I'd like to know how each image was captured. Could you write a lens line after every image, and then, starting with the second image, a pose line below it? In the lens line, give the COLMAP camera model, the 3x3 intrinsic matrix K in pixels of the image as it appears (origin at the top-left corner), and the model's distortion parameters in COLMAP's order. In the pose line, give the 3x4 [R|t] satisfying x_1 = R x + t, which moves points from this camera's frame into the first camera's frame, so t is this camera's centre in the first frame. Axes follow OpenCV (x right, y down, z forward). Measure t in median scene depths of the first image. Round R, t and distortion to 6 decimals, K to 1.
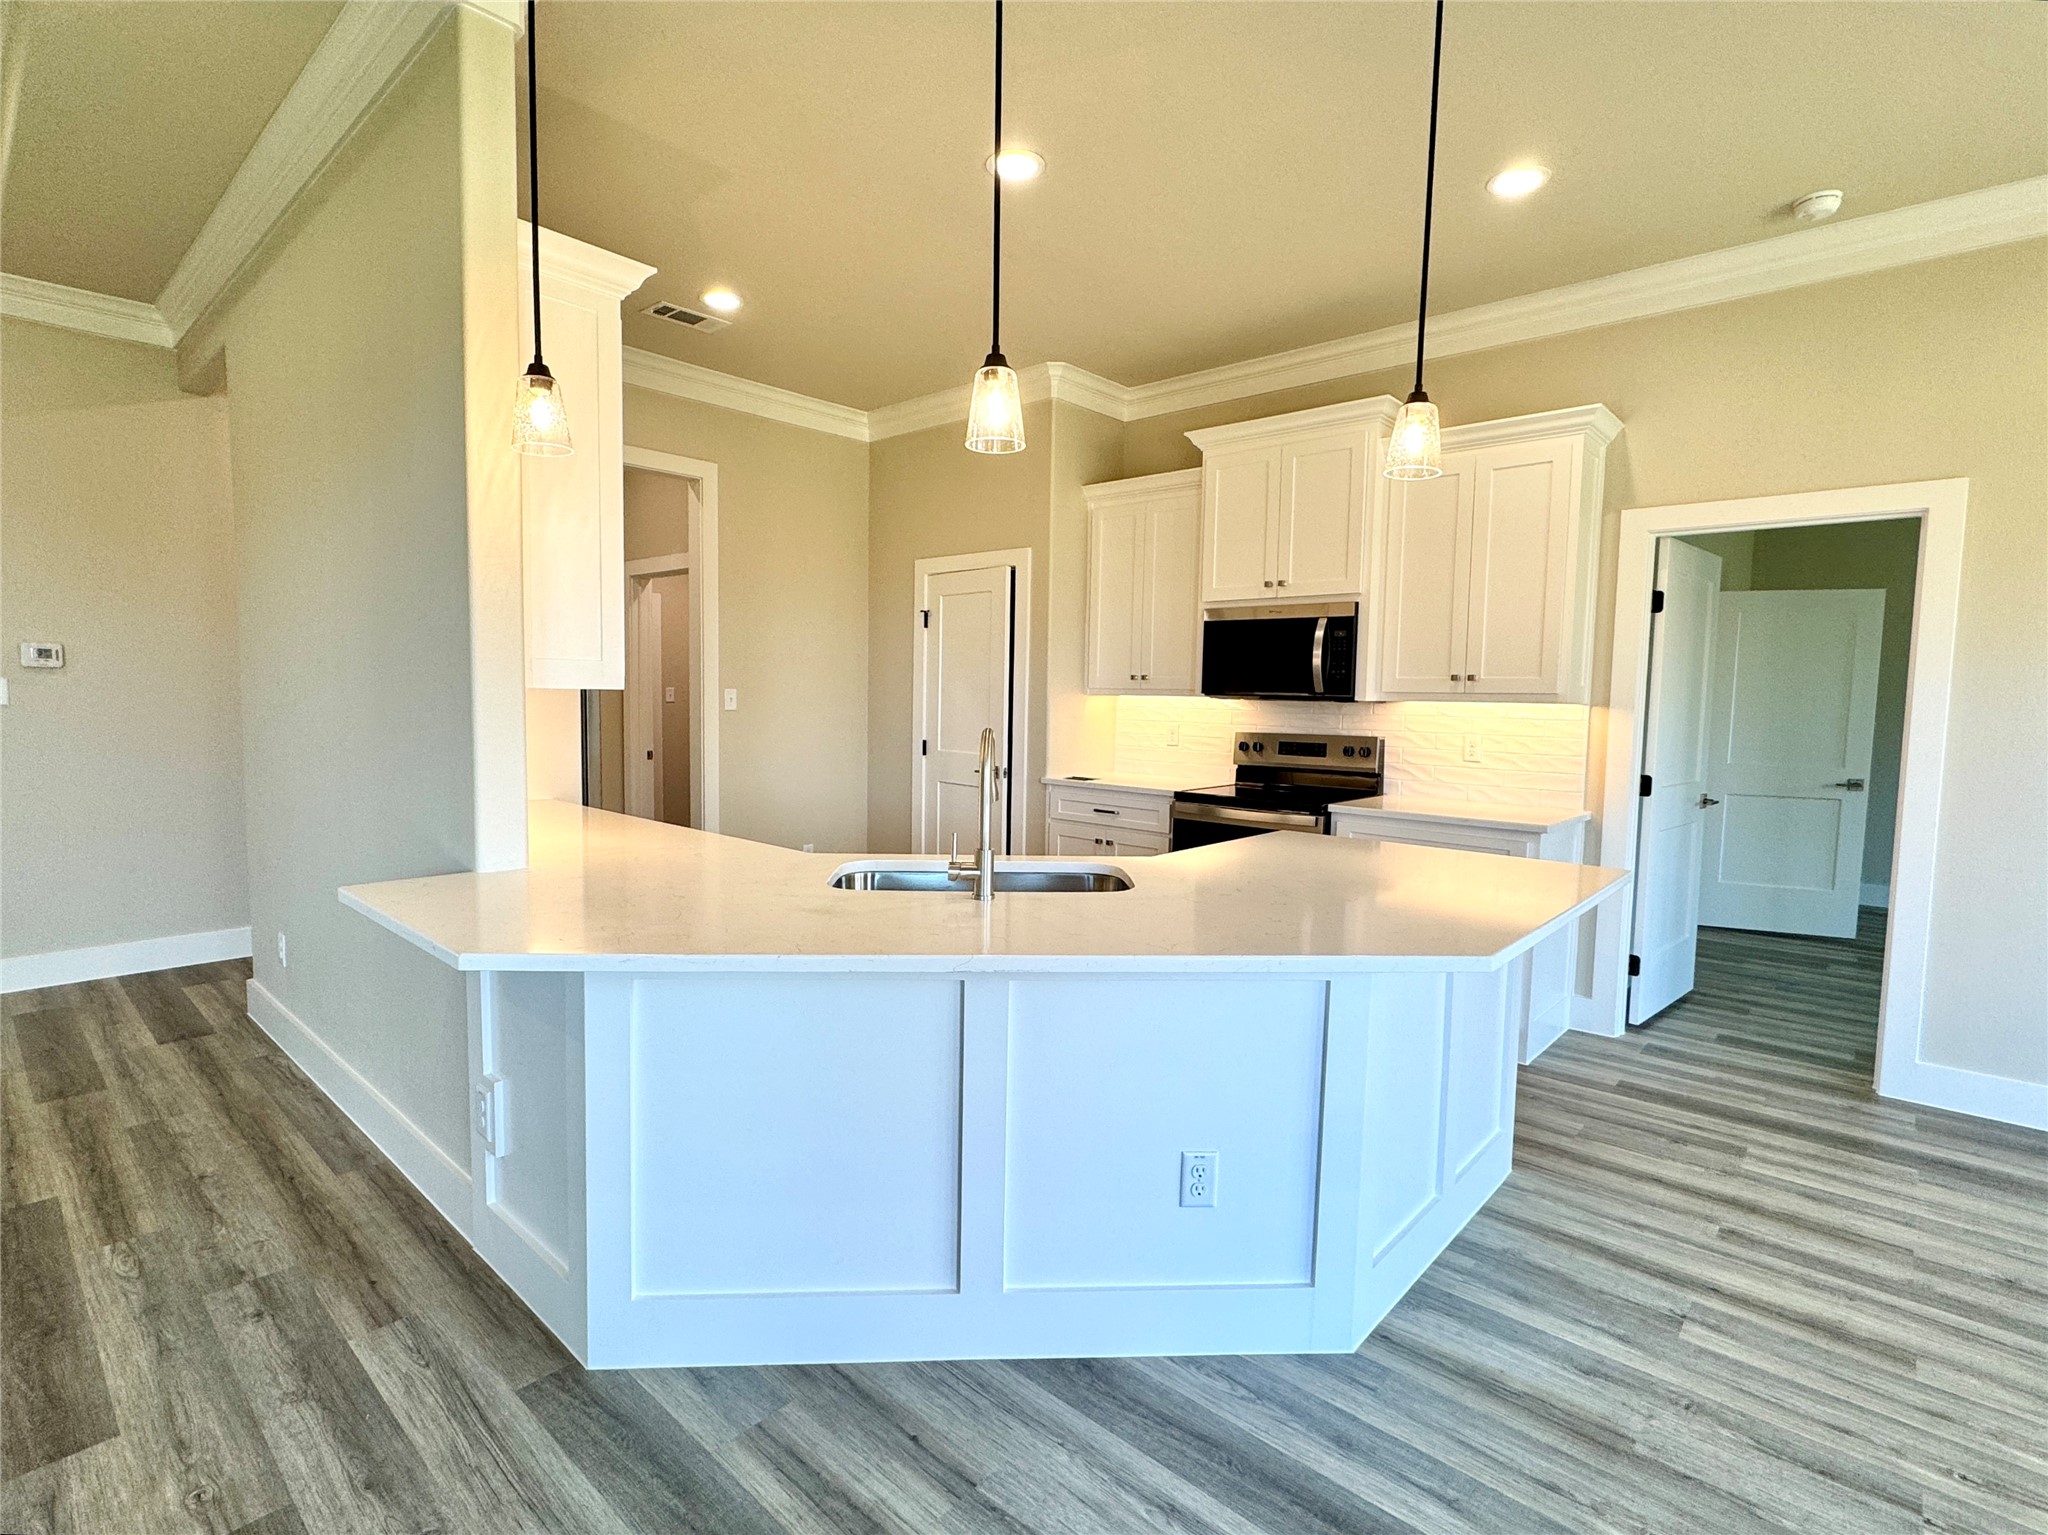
lens RADIAL K [[971.9, 0, 1032.5], [0, 971.9, 778.1], [0, 0, 1]] dist [-0.009855, 0.000792]
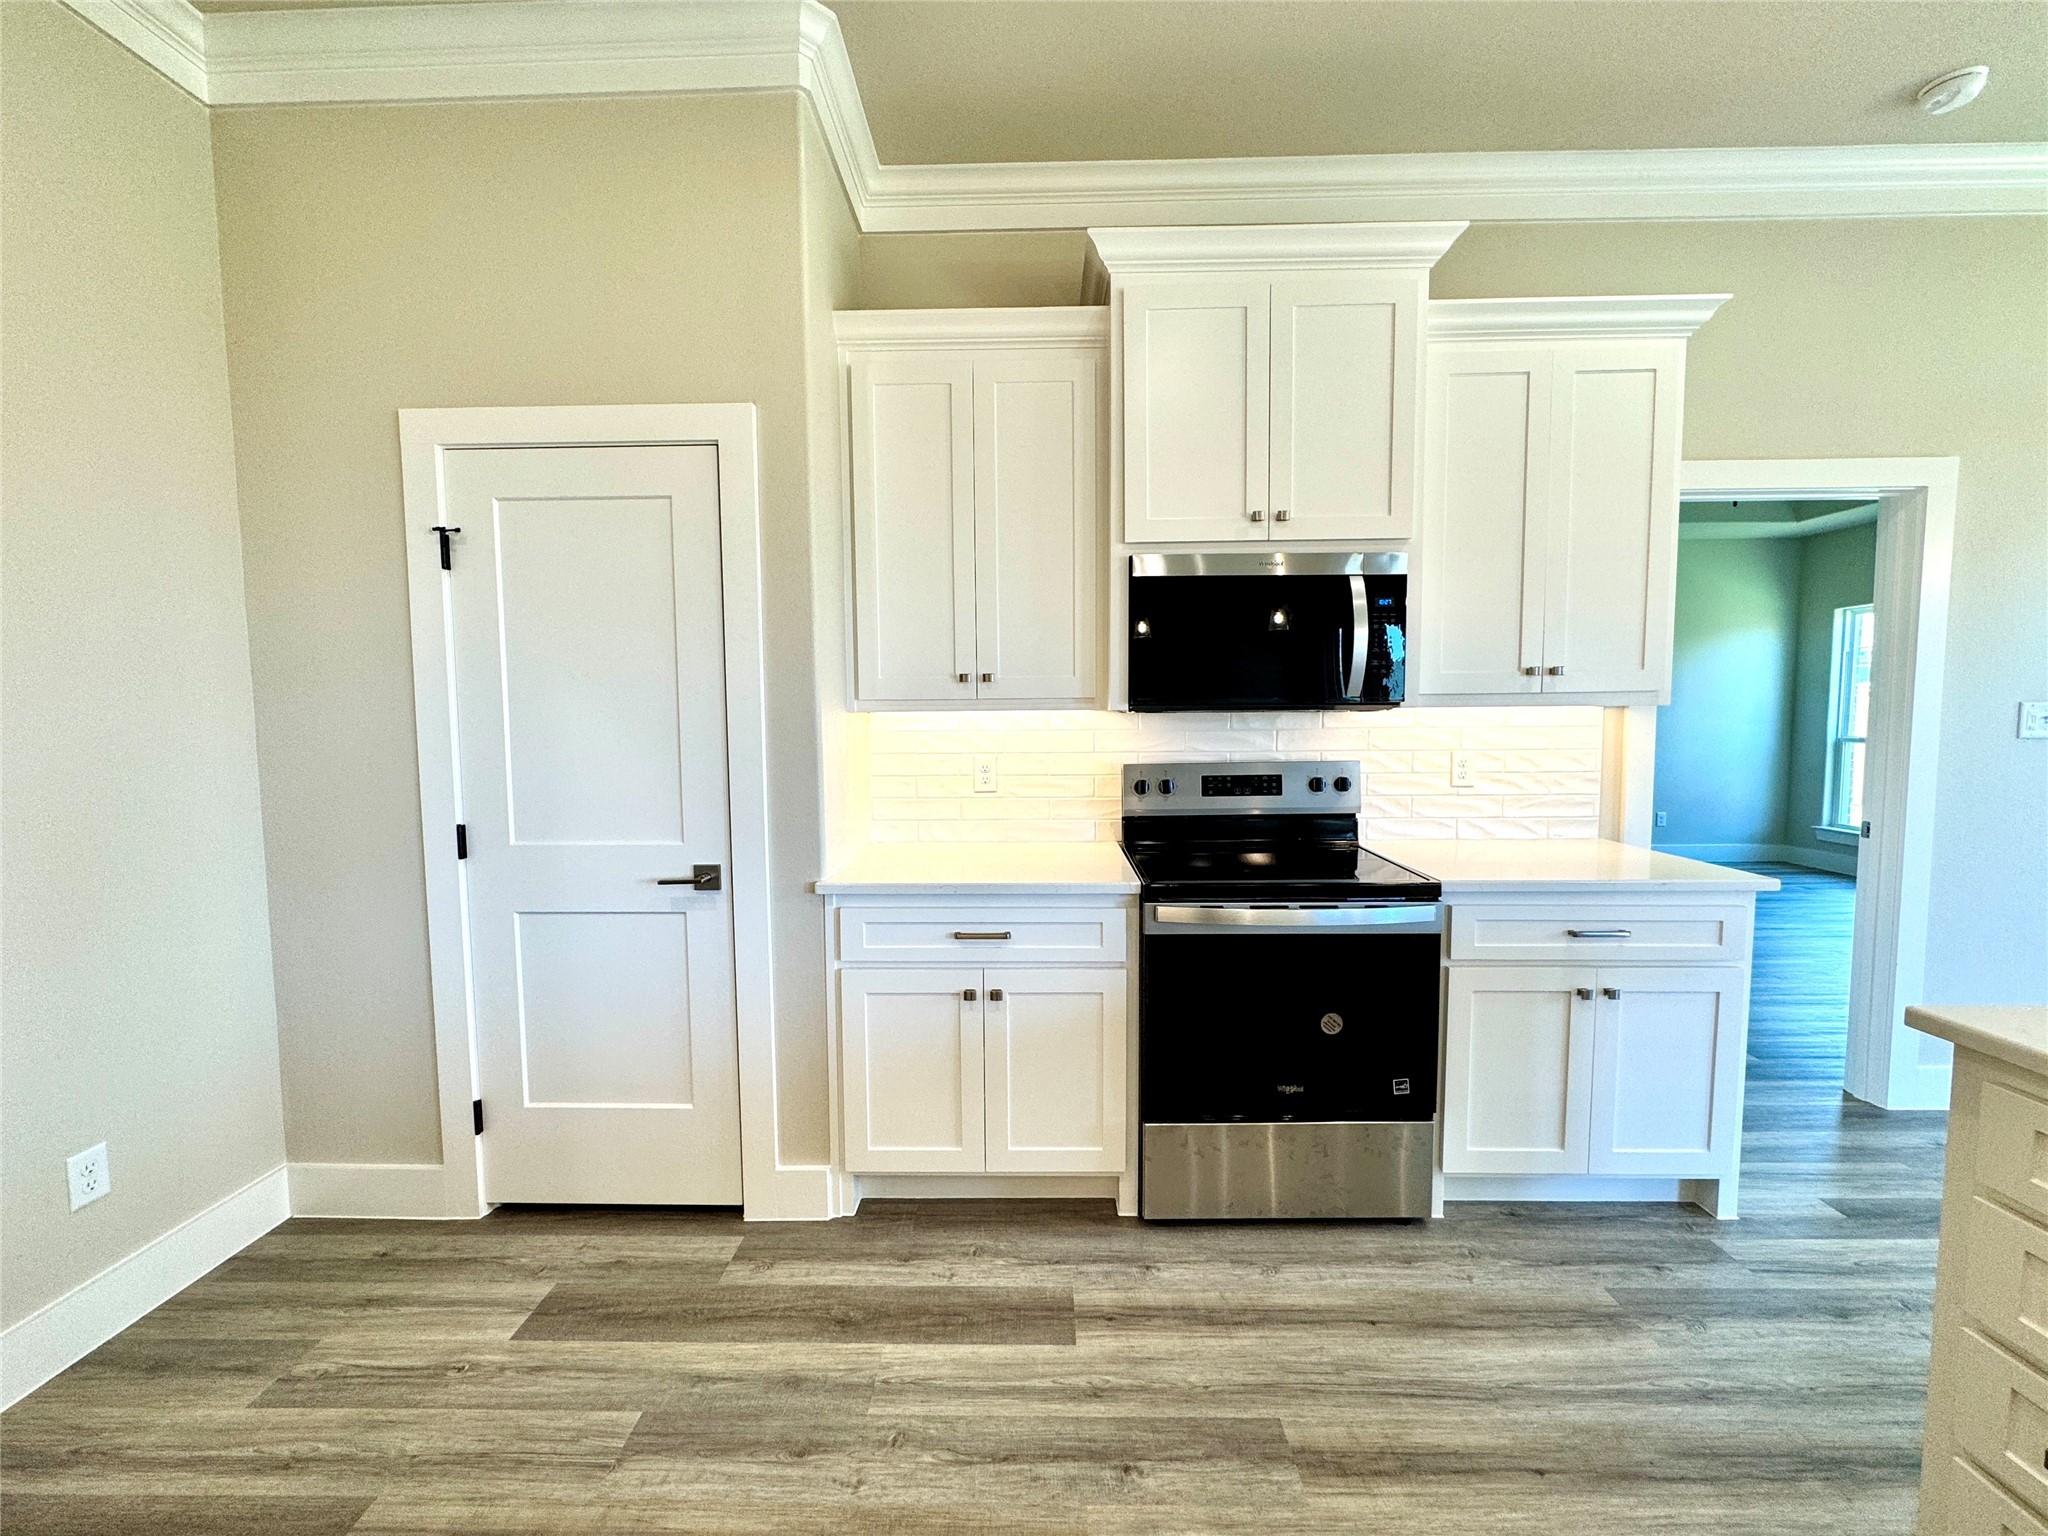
lens RADIAL K [[827.1, 0, 1014.3], [0, 827.1, 757.4], [0, 0, 1]] dist [-0.001467, 0.000636]
pose [[0.760195, -0.062839, 0.646650, -0.323559], [0.078128, 0.996931, 0.005031, -0.103501], [-0.644981, 0.046697, 0.762771, 1.112695]]
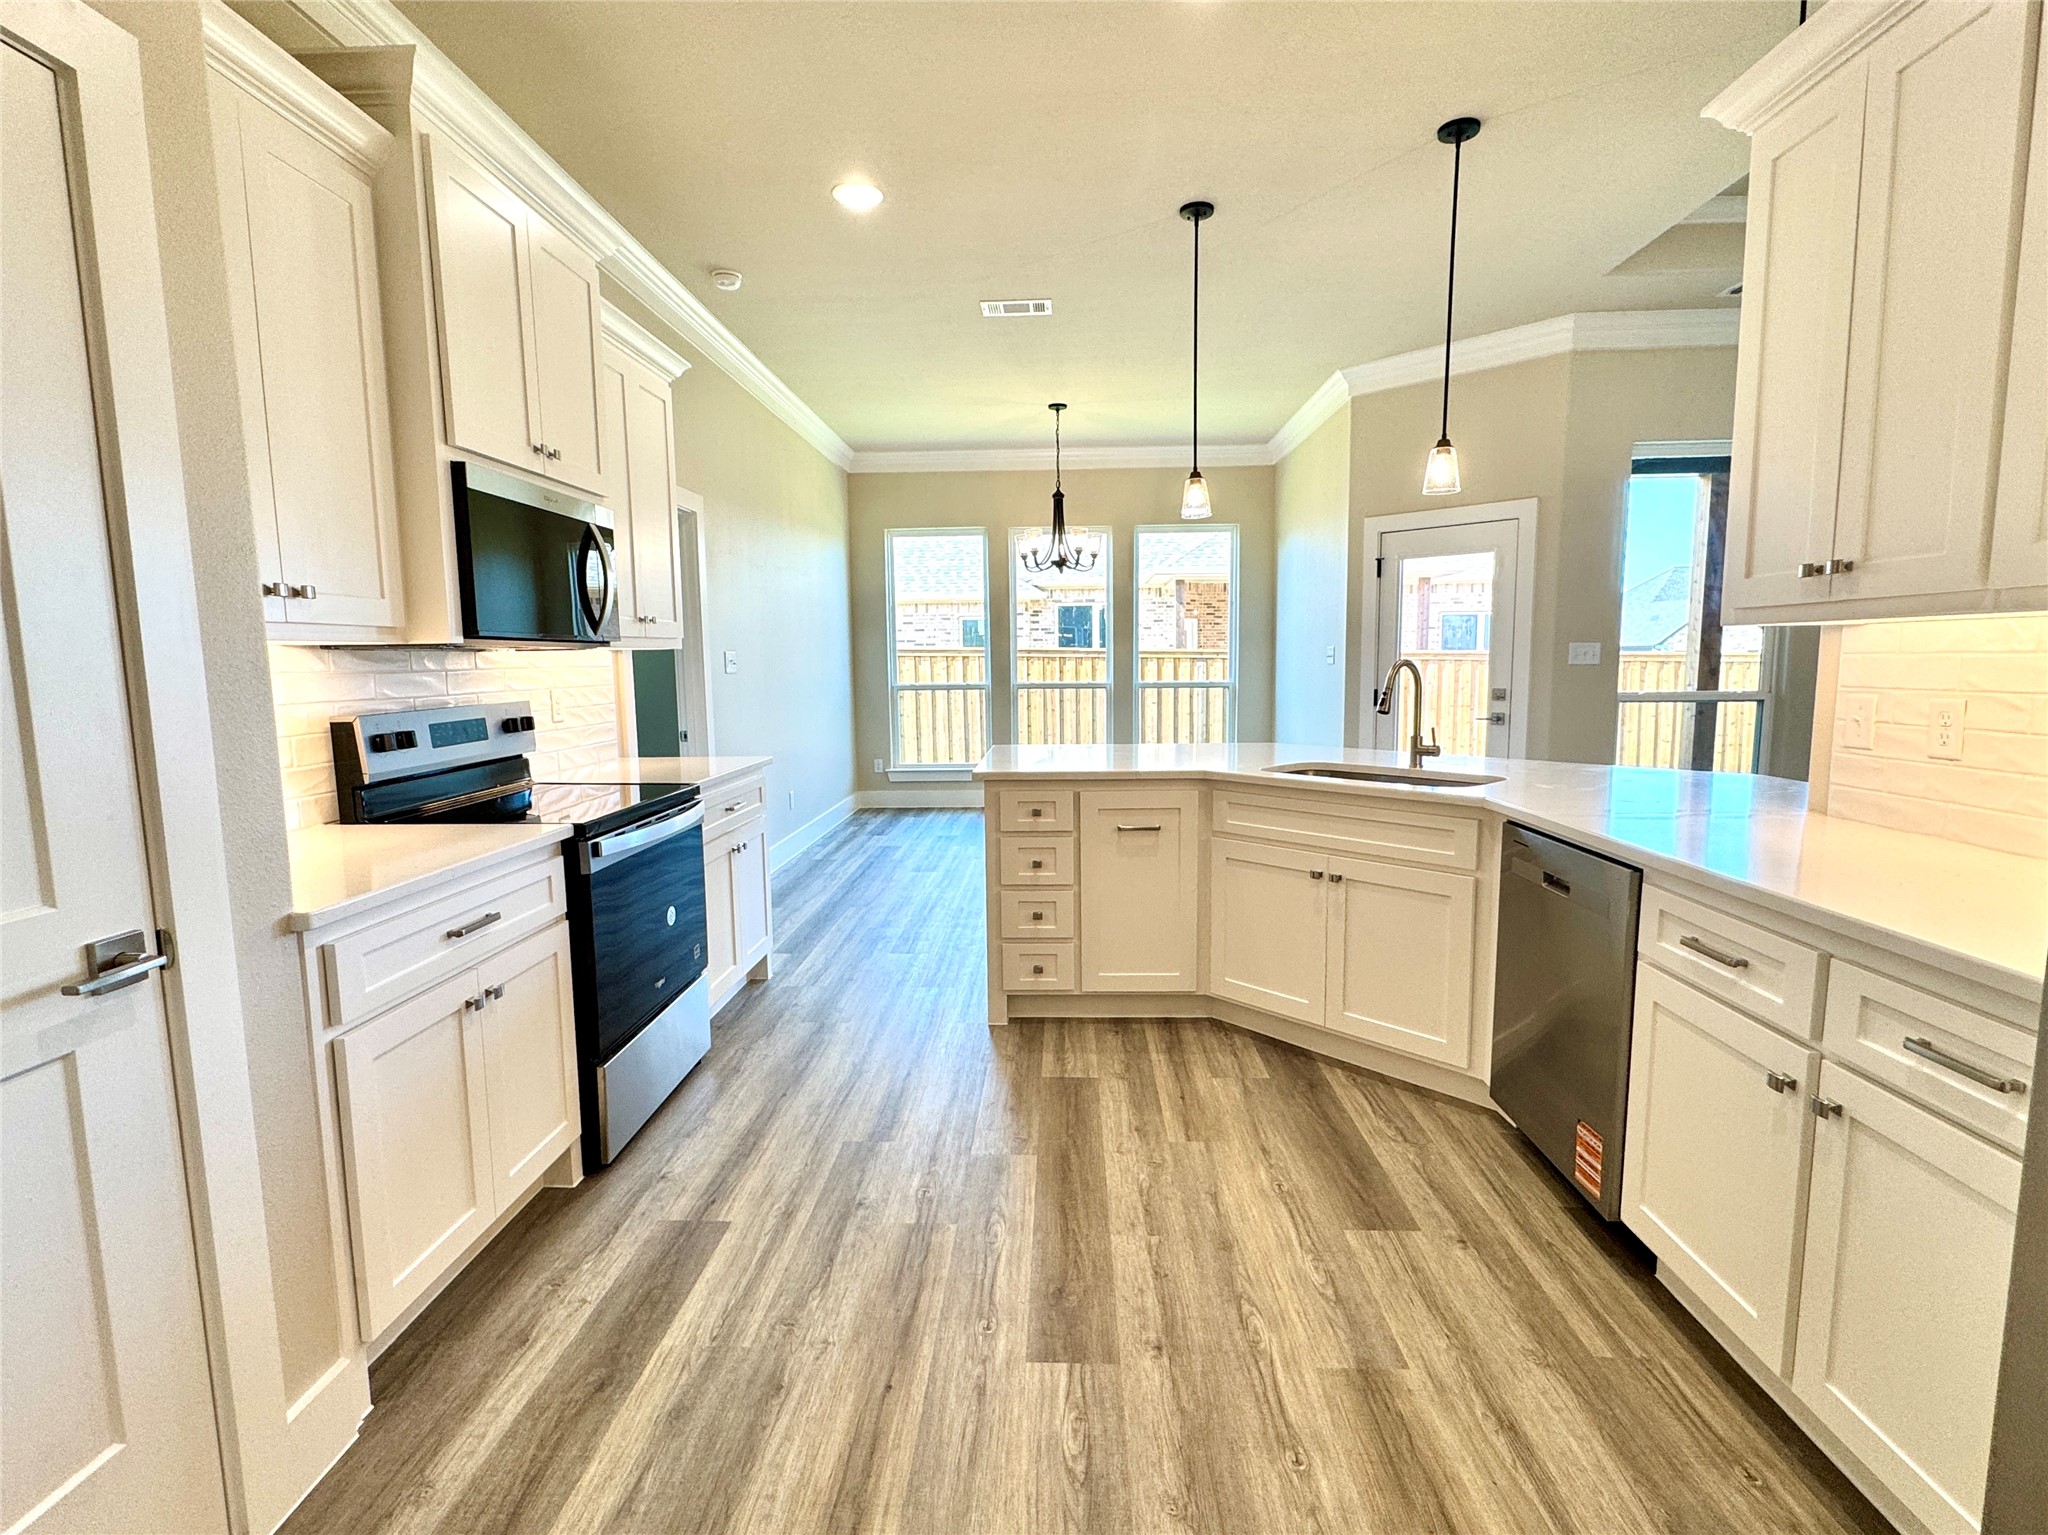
lens RADIAL K [[971.9, 0, 1038.5], [0, 971.9, 765.6], [0, 0, 1]] dist [-0.009855, 0.000792]
pose [[-0.641928, -0.090459, 0.761410, -0.645783], [0.075338, 0.980771, 0.180036, -0.146295], [-0.763054, 0.172933, -0.622770, 1.815862]]
